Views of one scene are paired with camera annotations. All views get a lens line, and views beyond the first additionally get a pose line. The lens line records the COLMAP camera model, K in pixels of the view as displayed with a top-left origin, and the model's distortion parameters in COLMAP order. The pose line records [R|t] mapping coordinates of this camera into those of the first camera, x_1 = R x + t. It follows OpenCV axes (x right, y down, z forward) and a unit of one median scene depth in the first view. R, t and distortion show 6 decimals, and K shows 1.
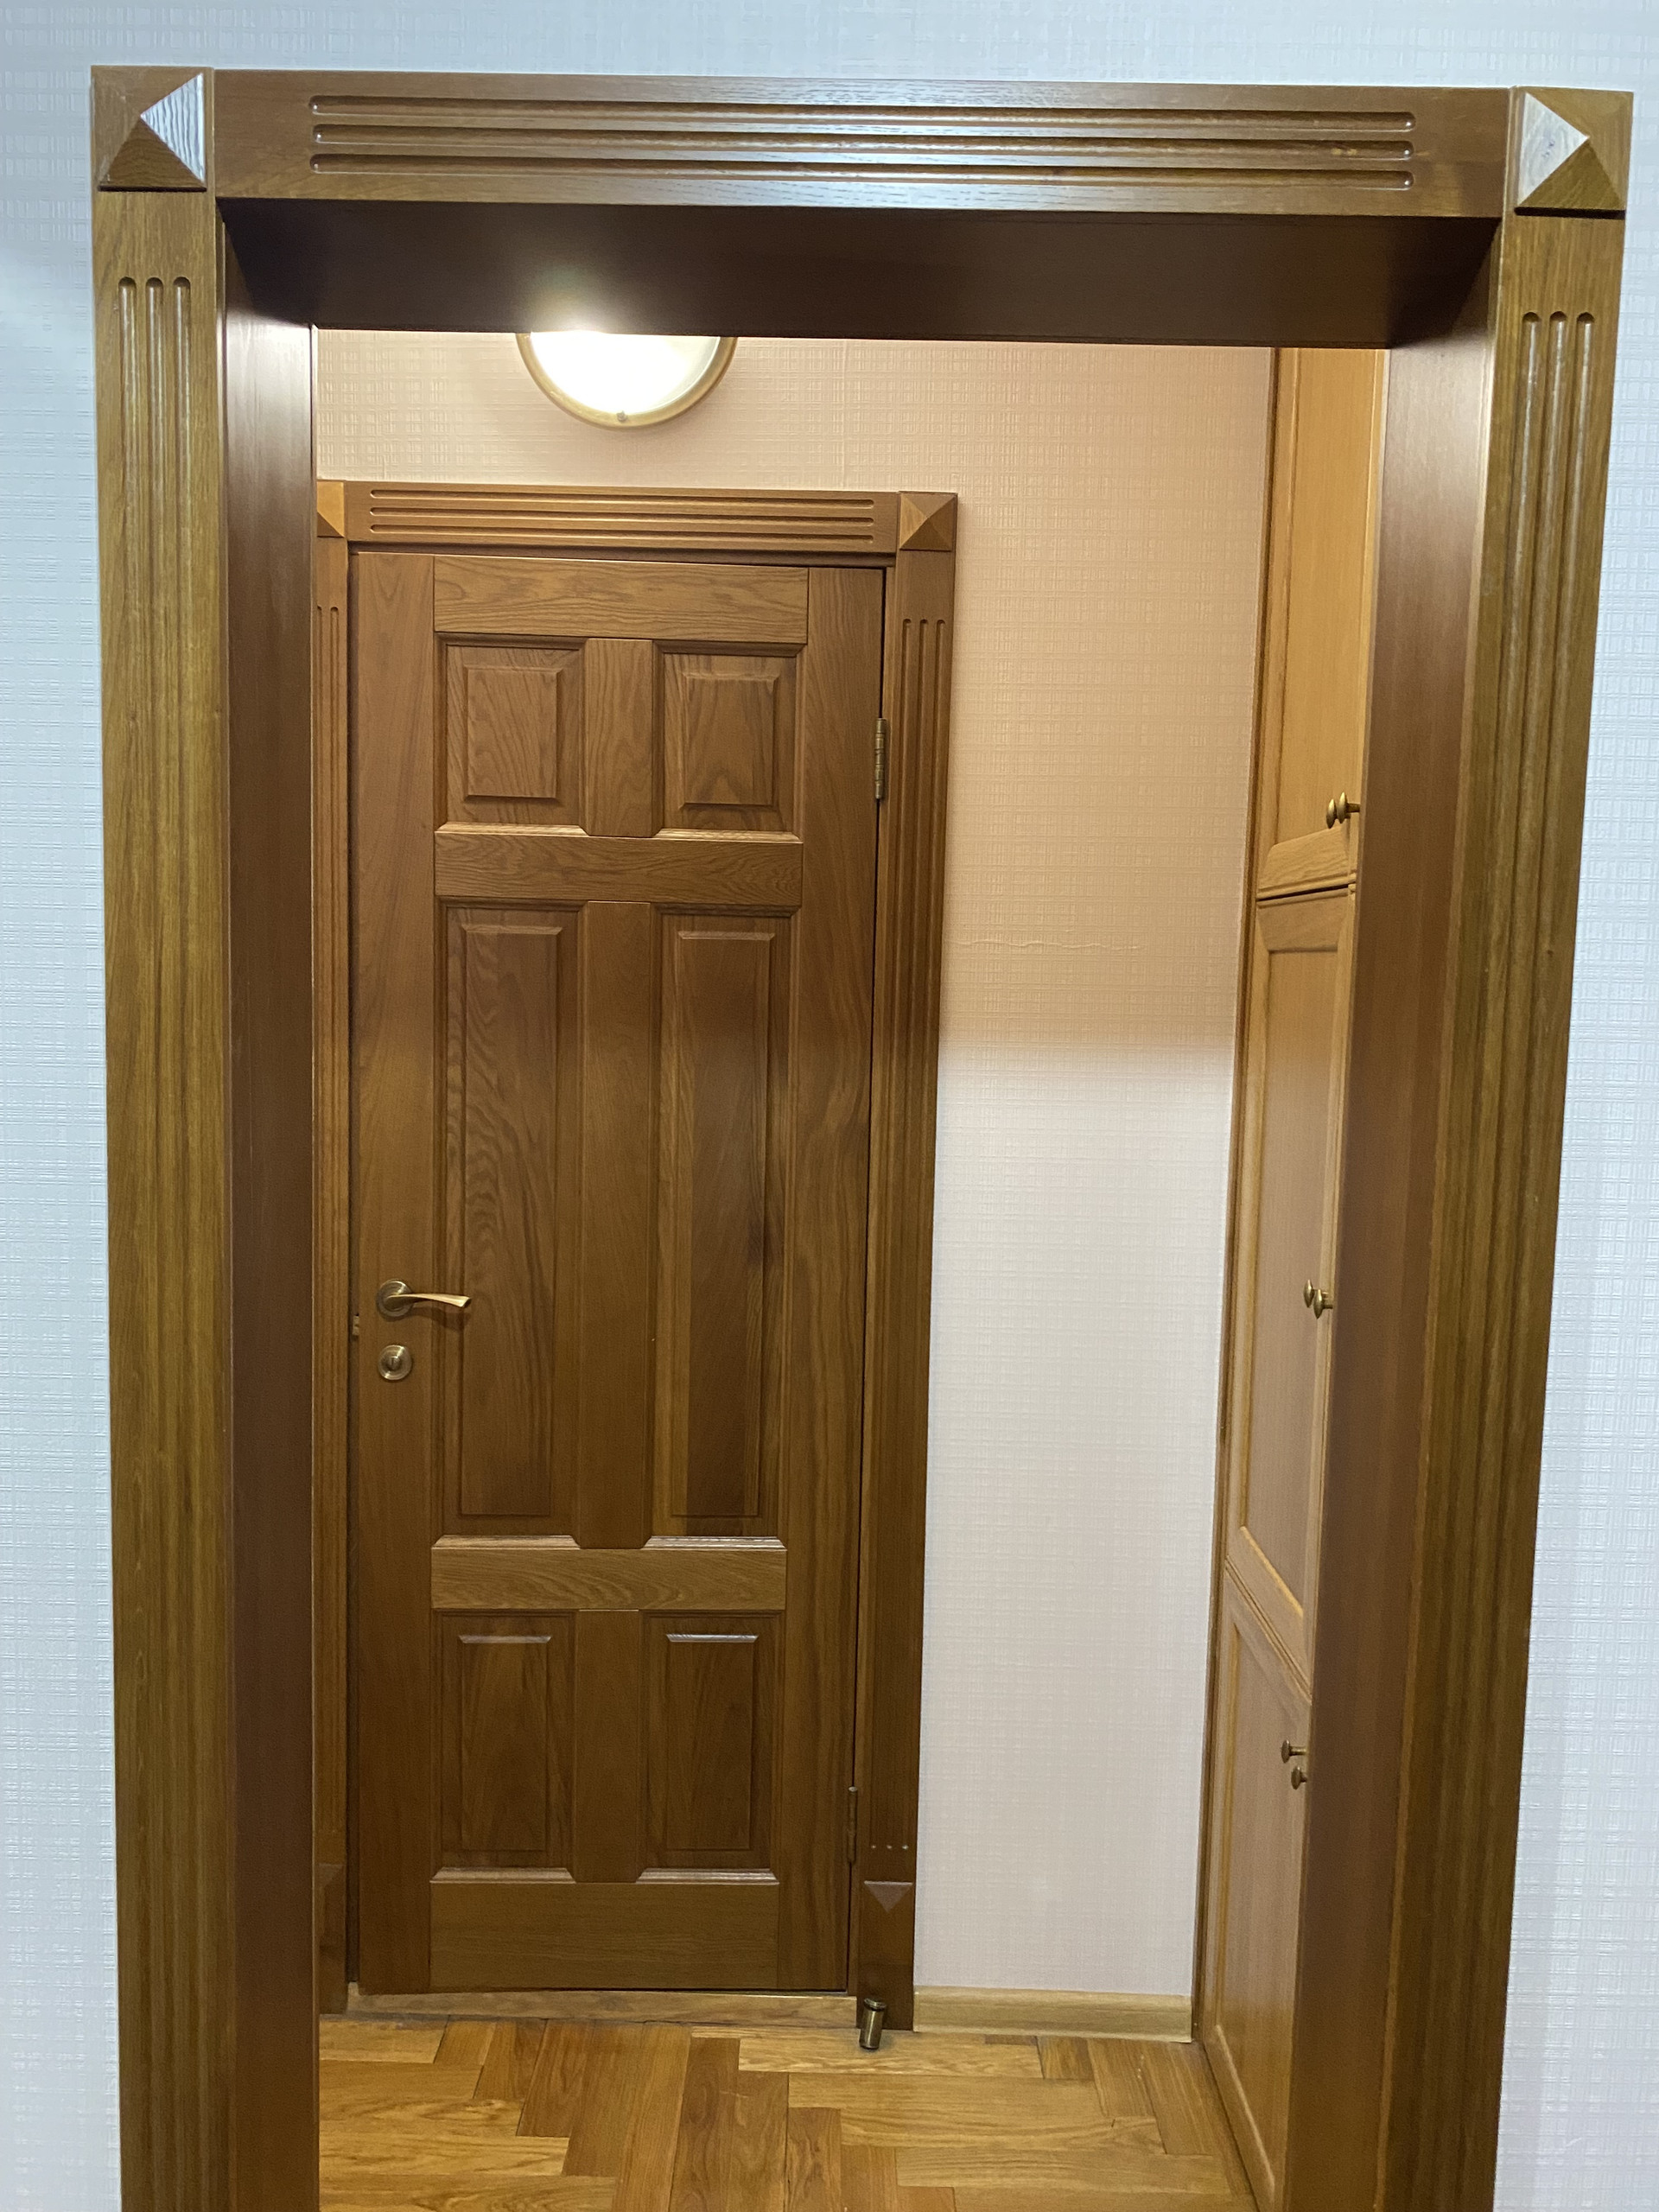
lens RADIAL K [[1656.4, 0, 826.0], [0, 1656.4, 1109.4], [0, 0, 1]] dist [0.027584, -0.037013]
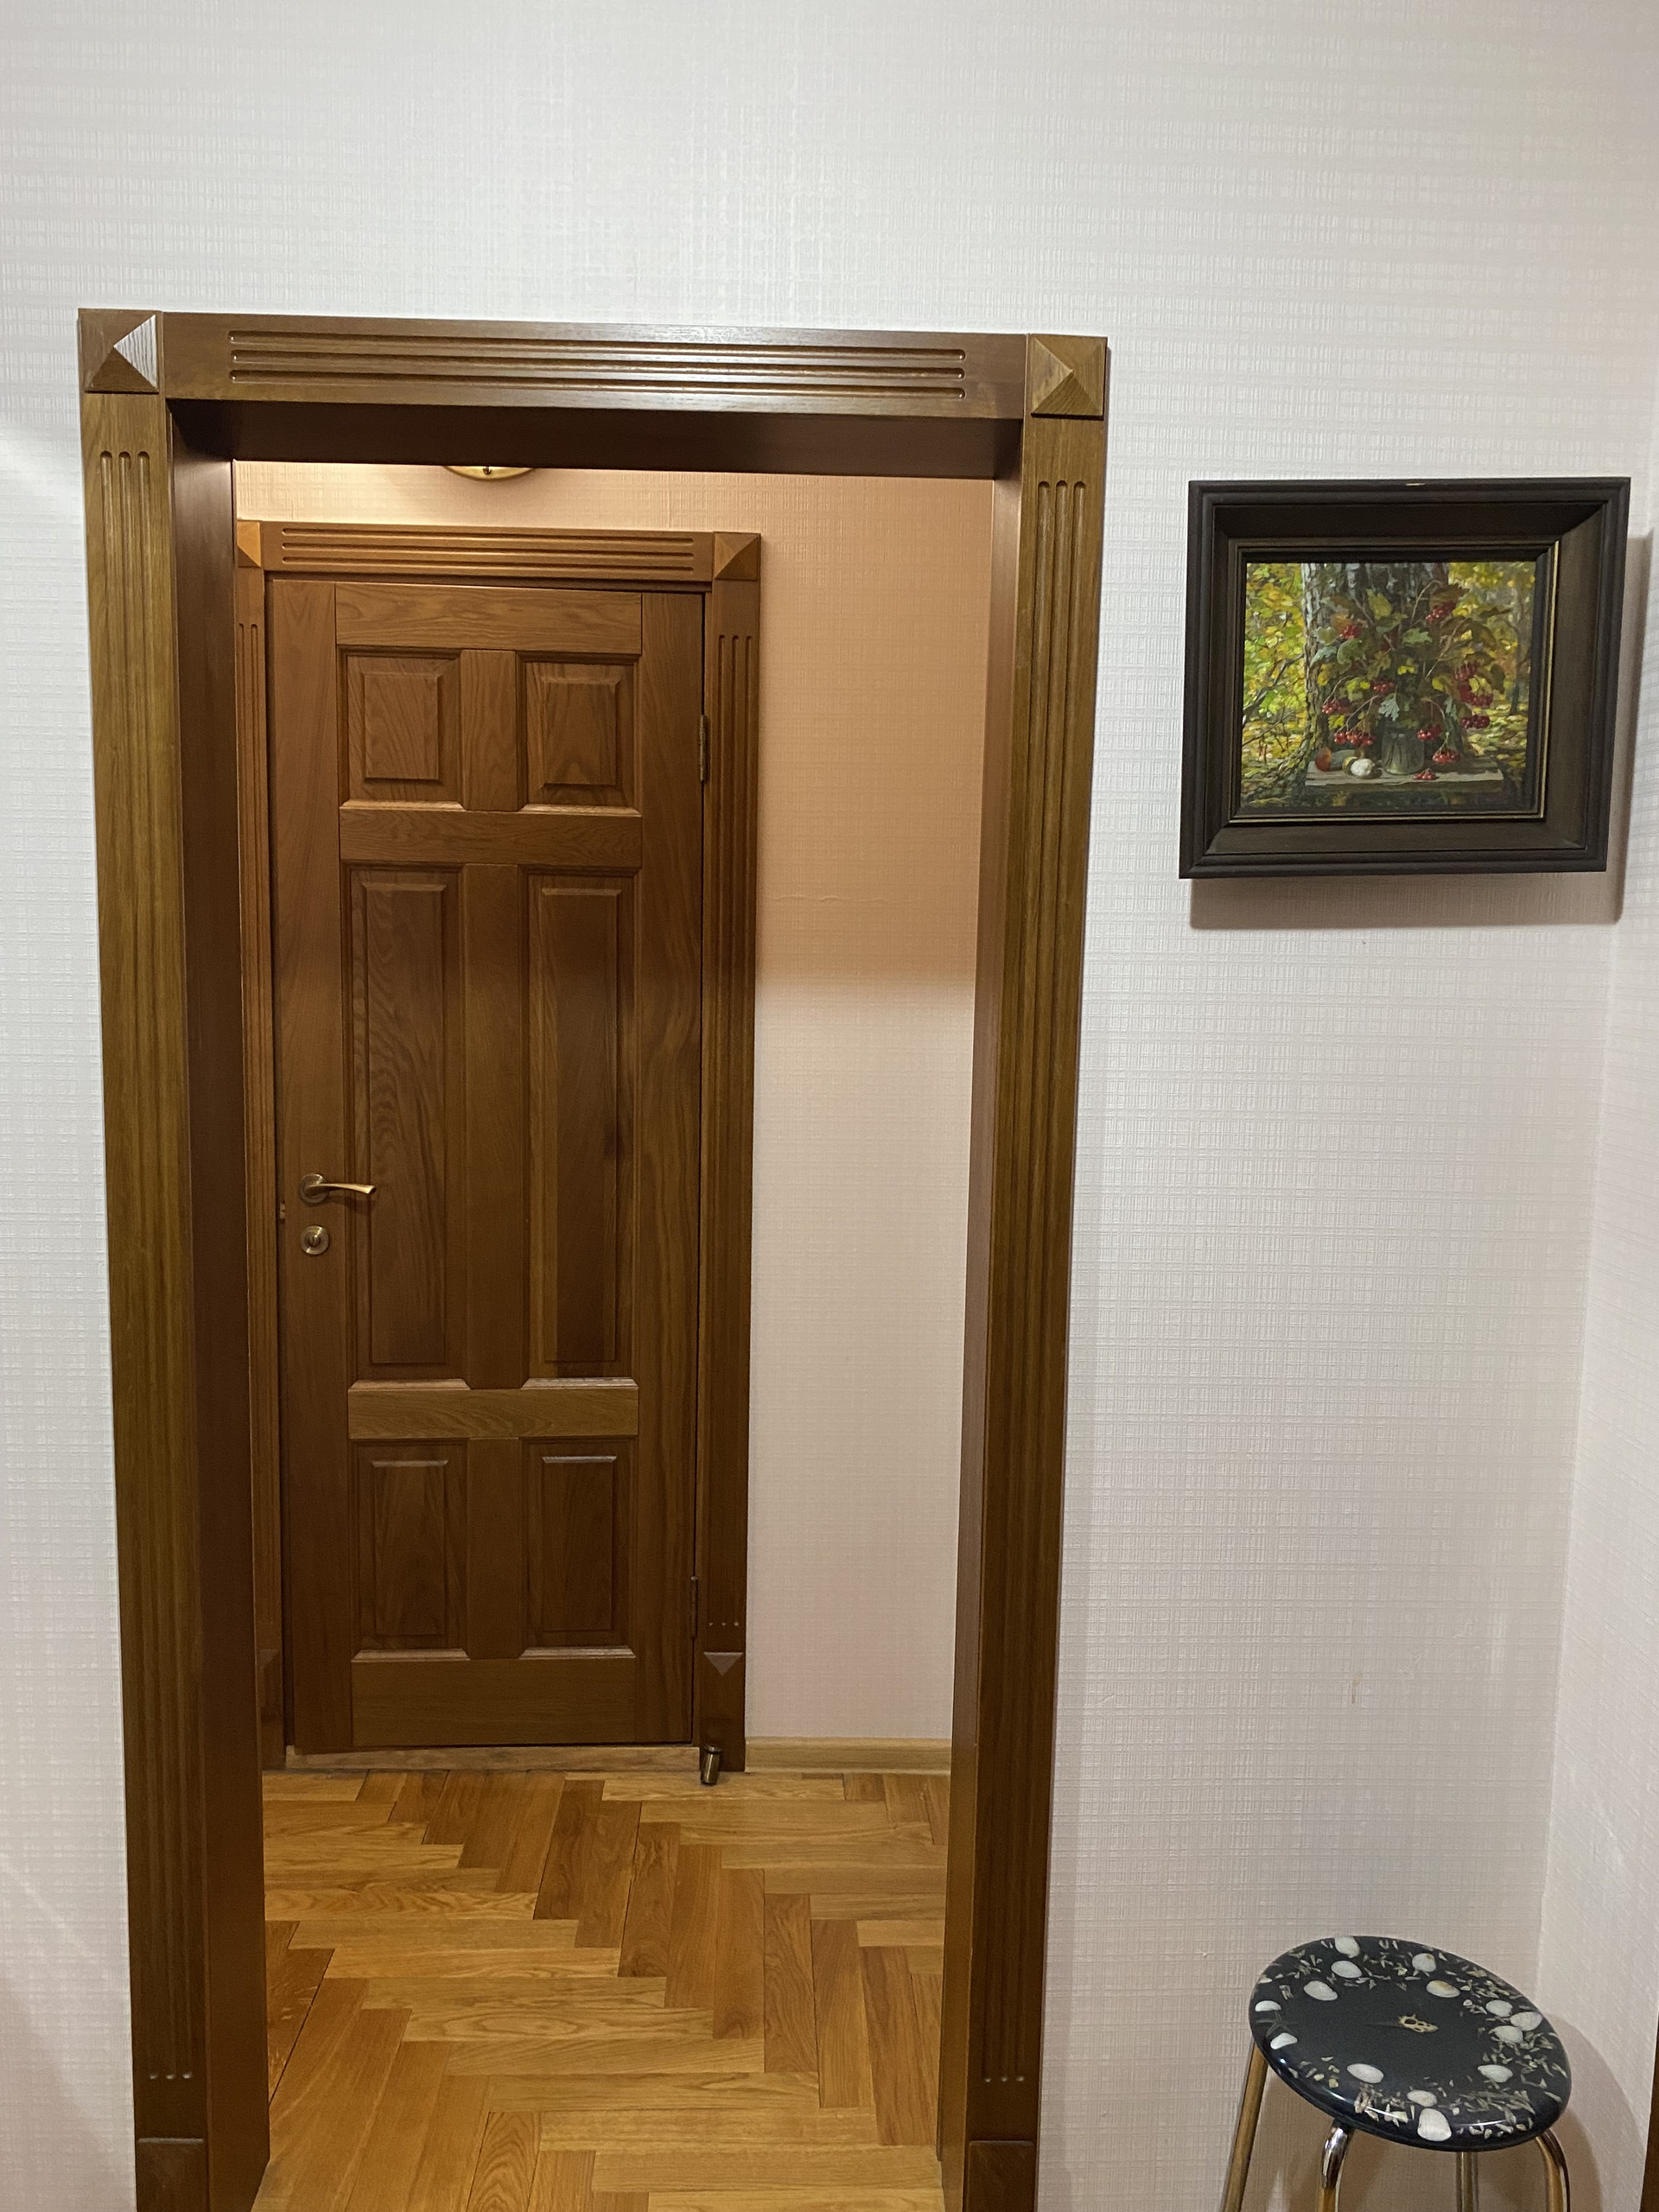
lens RADIAL K [[1656.4, 0, 828.4], [0, 1656.4, 1110.7], [0, 0, 1]] dist [0.027584, -0.037013]
pose [[0.999238, -0.008955, 0.037994, 0.078258], [0.007821, 0.999522, 0.029904, 0.023453], [-0.038243, -0.029584, 0.998830, -0.252740]]
